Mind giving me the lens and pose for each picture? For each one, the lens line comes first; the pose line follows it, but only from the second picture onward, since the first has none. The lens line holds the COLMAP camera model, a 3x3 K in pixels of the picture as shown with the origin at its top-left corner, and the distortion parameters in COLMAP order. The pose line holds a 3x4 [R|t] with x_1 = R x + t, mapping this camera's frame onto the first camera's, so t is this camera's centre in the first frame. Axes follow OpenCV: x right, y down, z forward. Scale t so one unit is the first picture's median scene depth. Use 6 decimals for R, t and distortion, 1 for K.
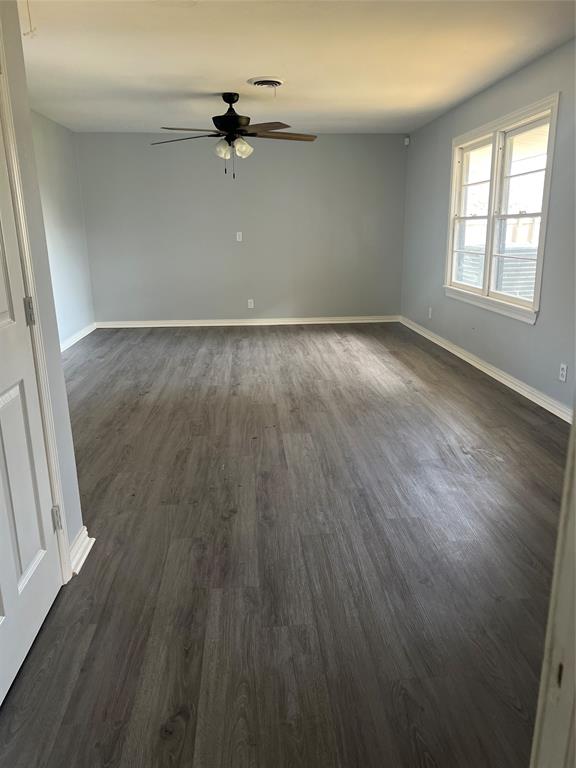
lens RADIAL K [[576.3, 0, 290.1], [0, 576.3, 384.6], [0, 0, 1]] dist [0.030569, -0.027944]
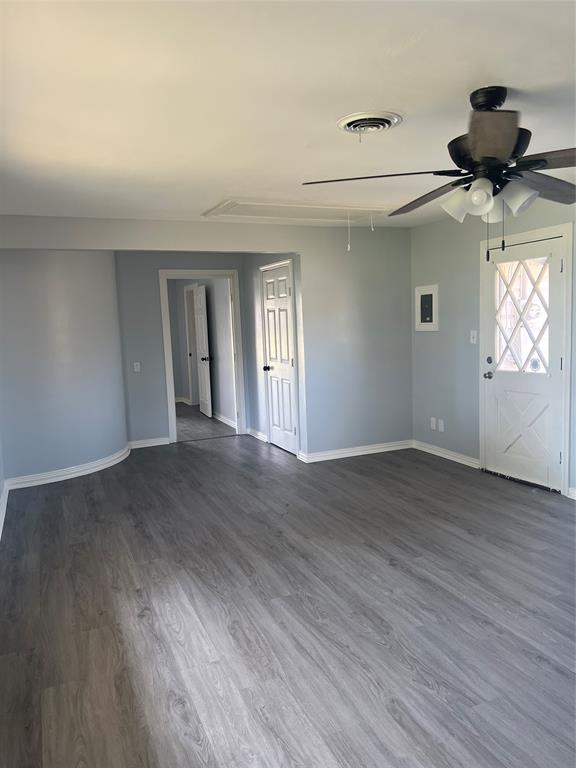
lens RADIAL K [[576.3, 0, 288.9], [0, 576.3, 383.9], [0, 0, 1]] dist [0.030569, -0.027944]
pose [[-0.945041, 0.083871, -0.316011, 0.249945], [-0.038231, 0.931560, 0.361572, -0.488095], [0.324709, 0.353782, -0.877156, 1.604189]]
